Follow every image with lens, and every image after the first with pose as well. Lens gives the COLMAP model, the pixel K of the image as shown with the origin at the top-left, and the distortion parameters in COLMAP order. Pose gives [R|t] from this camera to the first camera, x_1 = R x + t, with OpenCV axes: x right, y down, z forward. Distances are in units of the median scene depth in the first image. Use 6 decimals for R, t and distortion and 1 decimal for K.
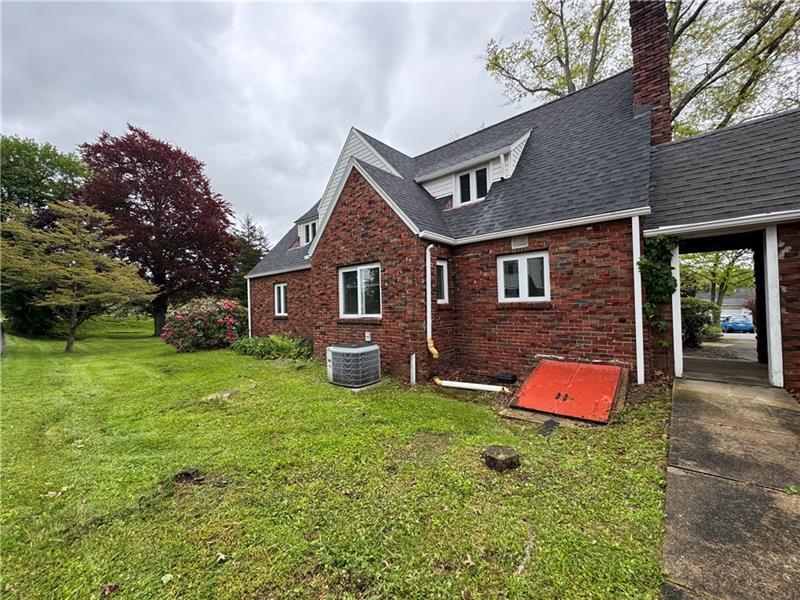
lens RADIAL K [[315.8, 0, 399.3], [0, 315.8, 300.6], [0, 0, 1]] dist [-0.000483, 0.000099]
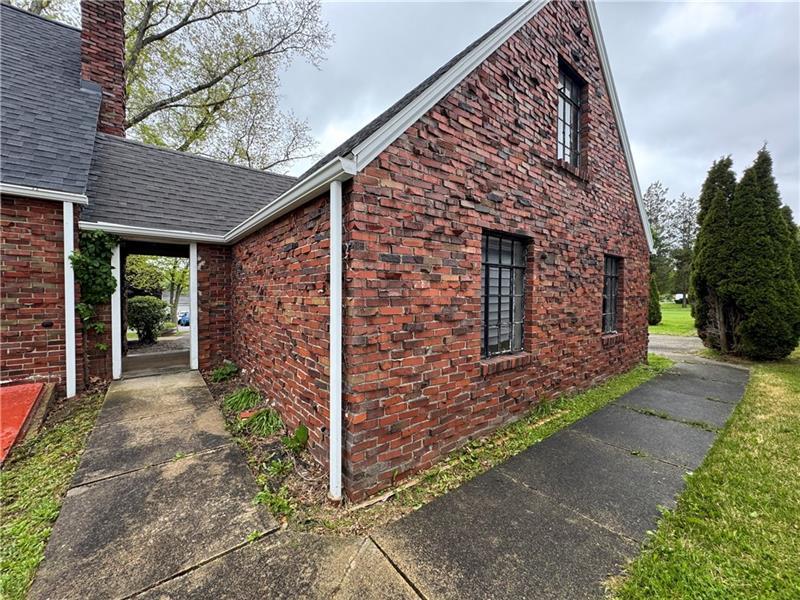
lens RADIAL K [[315.8, 0, 399.0], [0, 315.8, 298.5], [0, 0, 1]] dist [-0.000483, 0.000099]
pose [[0.201406, 0.011828, 0.979437, 0.096415], [-0.019894, 0.999770, -0.007982, -0.017509], [-0.979306, -0.017877, 0.201595, -0.052540]]
